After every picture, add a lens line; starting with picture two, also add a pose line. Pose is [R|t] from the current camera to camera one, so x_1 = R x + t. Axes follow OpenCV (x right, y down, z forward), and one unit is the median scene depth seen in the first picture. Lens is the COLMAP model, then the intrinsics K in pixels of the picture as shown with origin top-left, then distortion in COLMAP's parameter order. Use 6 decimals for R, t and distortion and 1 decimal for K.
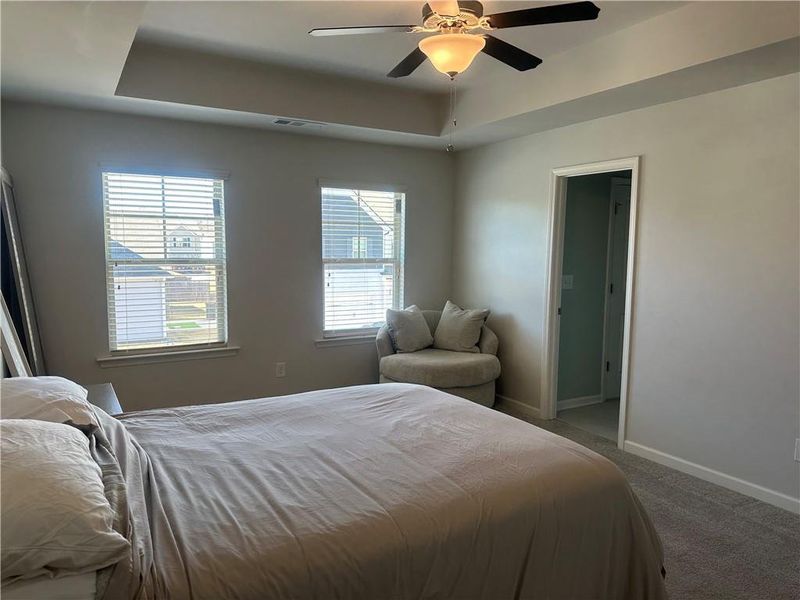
lens RADIAL K [[586.4, 0, 400.0], [0, 586.4, 300.0], [0, 0, 1]] dist [0.081240, -0.000217]
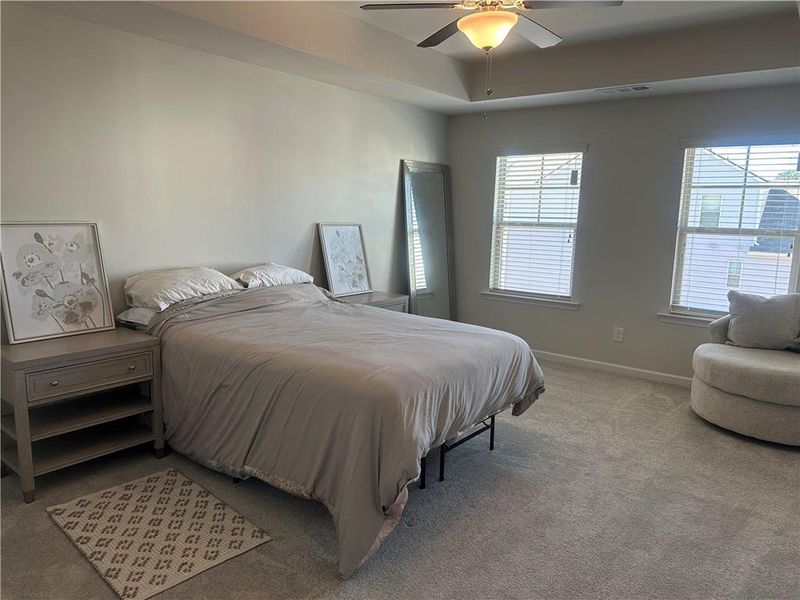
lens RADIAL K [[586.4, 0, 400.0], [0, 586.4, 300.0], [0, 0, 1]] dist [0.081240, -0.000217]
pose [[0.372674, 0.148853, -0.915946, 0.646837], [-0.112488, 0.987018, 0.114635, -0.017598], [0.921119, 0.060311, 0.384580, 0.269569]]
